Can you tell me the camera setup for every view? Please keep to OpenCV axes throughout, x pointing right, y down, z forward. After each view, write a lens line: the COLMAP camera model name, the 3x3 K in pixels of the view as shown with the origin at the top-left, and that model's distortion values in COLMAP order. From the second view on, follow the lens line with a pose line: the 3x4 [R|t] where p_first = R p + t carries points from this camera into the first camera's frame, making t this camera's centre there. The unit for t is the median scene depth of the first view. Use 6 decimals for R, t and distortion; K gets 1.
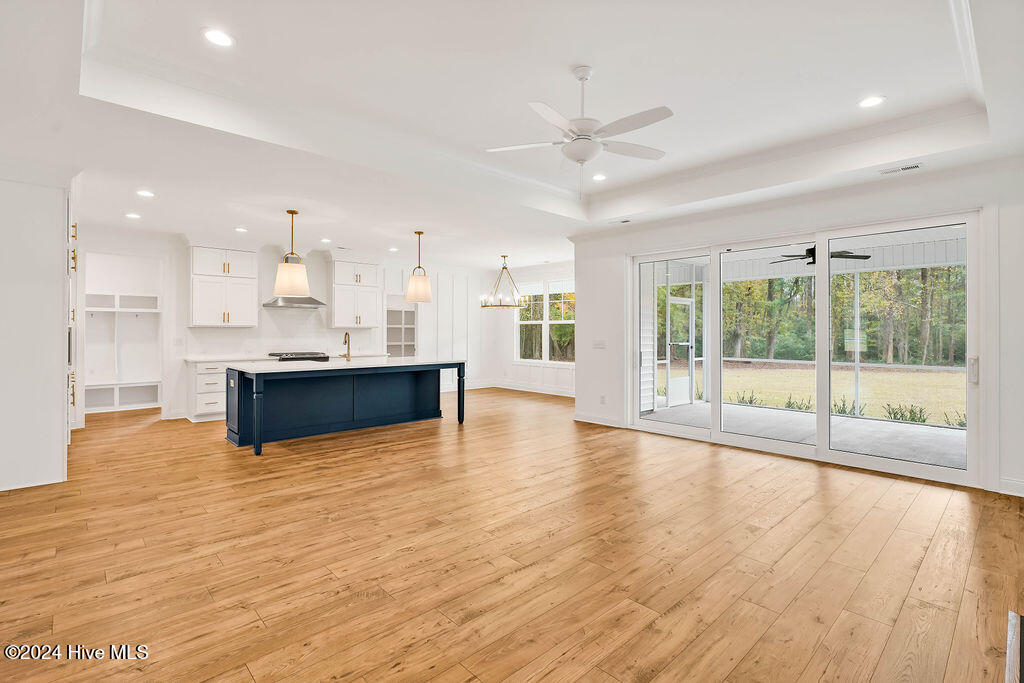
lens RADIAL K [[476.0, 0, 512.8], [0, 476.0, 332.5], [0, 0, 1]] dist [-0.025057, 0.013436]
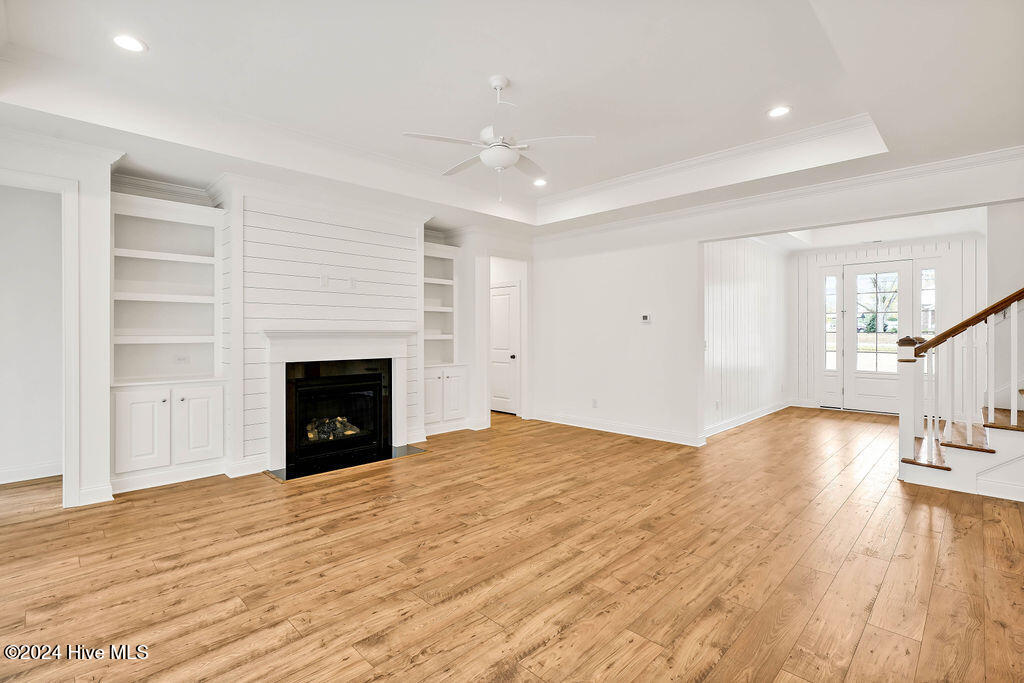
lens RADIAL K [[476.0, 0, 512.8], [0, 476.0, 332.5], [0, 0, 1]] dist [-0.025057, 0.013436]
pose [[-0.999354, -0.000015, -0.035929, 0.071846], [-0.000164, 0.999991, 0.004153, -0.002545], [0.035928, 0.004156, -0.999346, 0.953690]]
